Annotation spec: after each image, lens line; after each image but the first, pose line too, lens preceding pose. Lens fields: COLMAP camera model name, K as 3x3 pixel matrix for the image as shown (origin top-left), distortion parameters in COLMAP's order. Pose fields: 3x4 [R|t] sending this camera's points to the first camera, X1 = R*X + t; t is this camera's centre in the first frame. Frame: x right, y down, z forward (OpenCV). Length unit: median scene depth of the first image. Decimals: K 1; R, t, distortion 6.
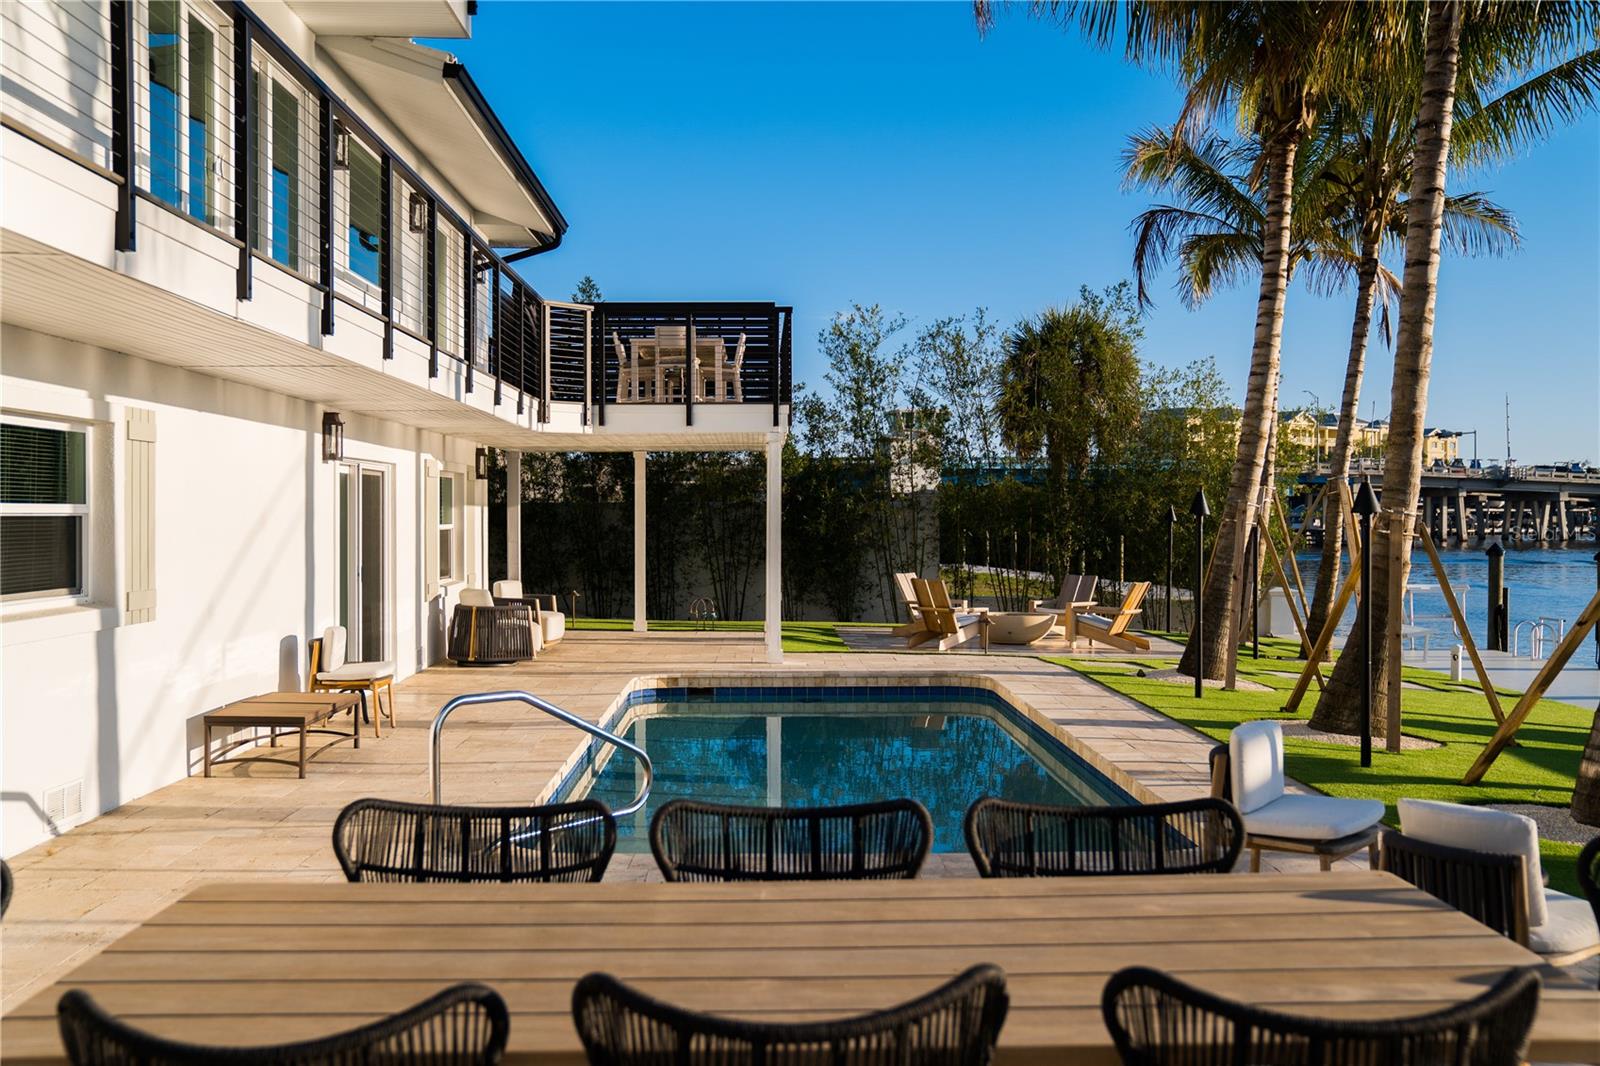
lens RADIAL K [[1443.2, 0, 807.9], [0, 1443.2, 521.0], [0, 0, 1]] dist [-0.017103, 0.052371]
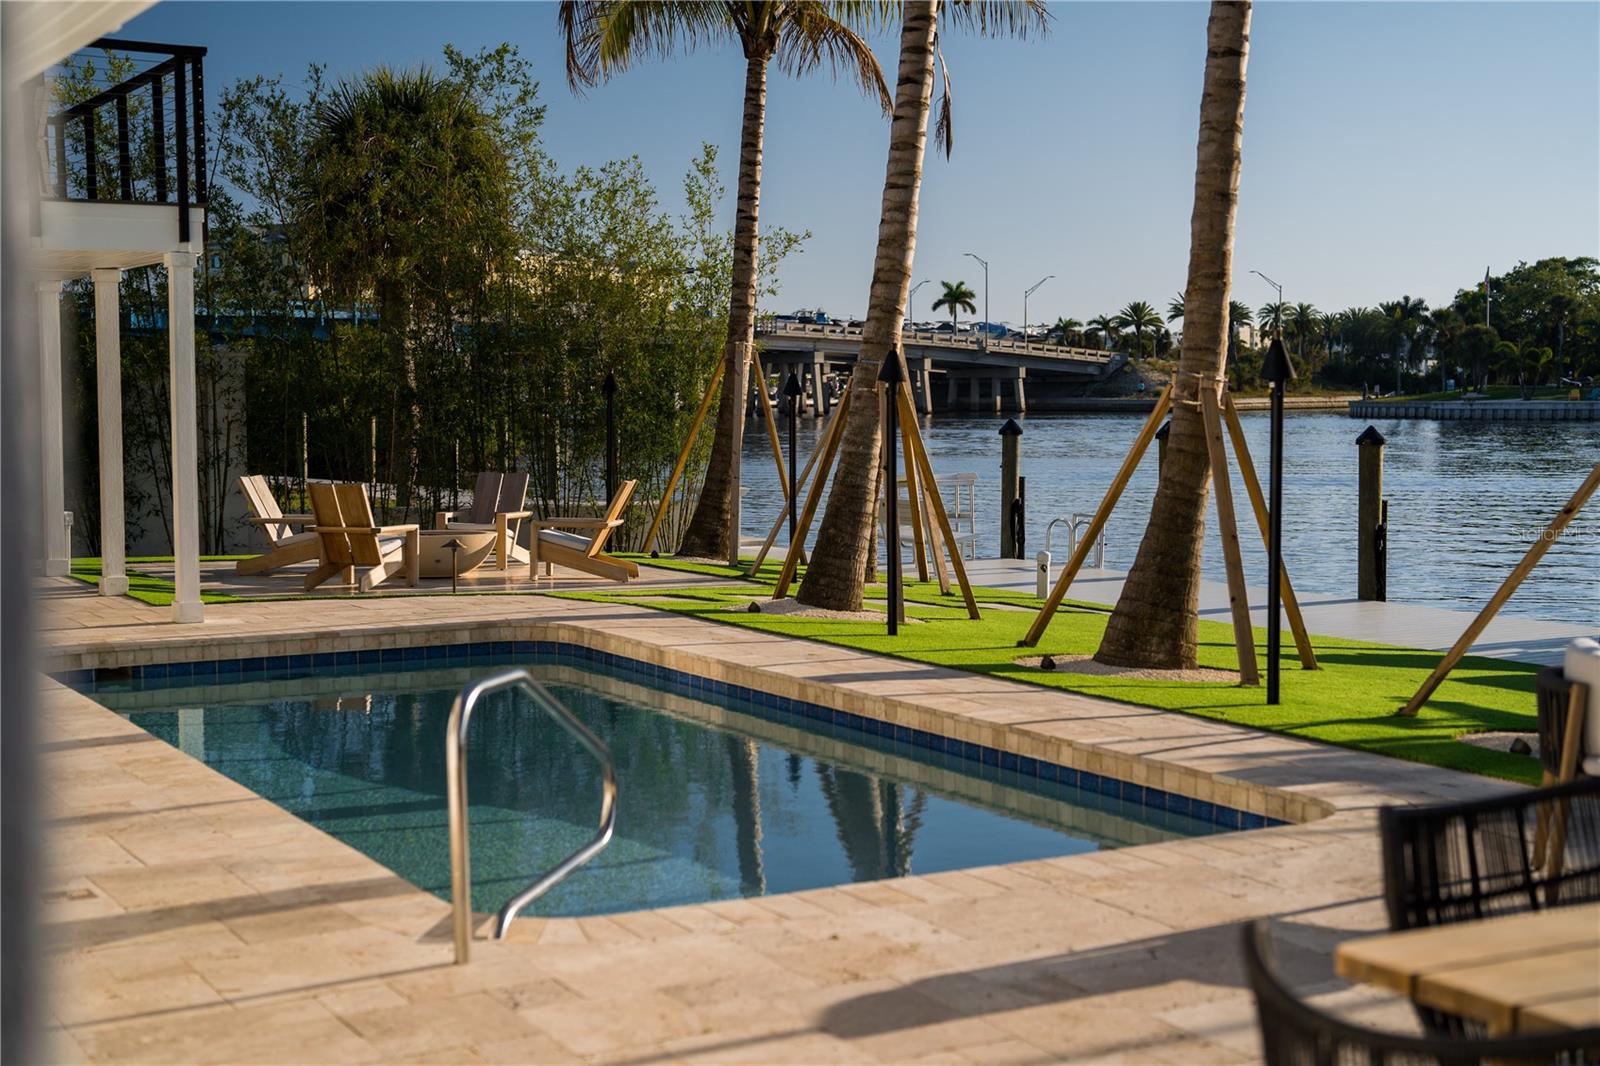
lens RADIAL K [[2165.7, 0, 773.8], [0, 2165.7, 535.3], [0, 0, 1]] dist [-0.031077, 0.033412]
pose [[0.890106, -0.036030, 0.454327, -0.242706], [0.006062, 0.997718, 0.067246, -0.000993], [-0.455714, -0.057102, 0.888293, 0.055831]]
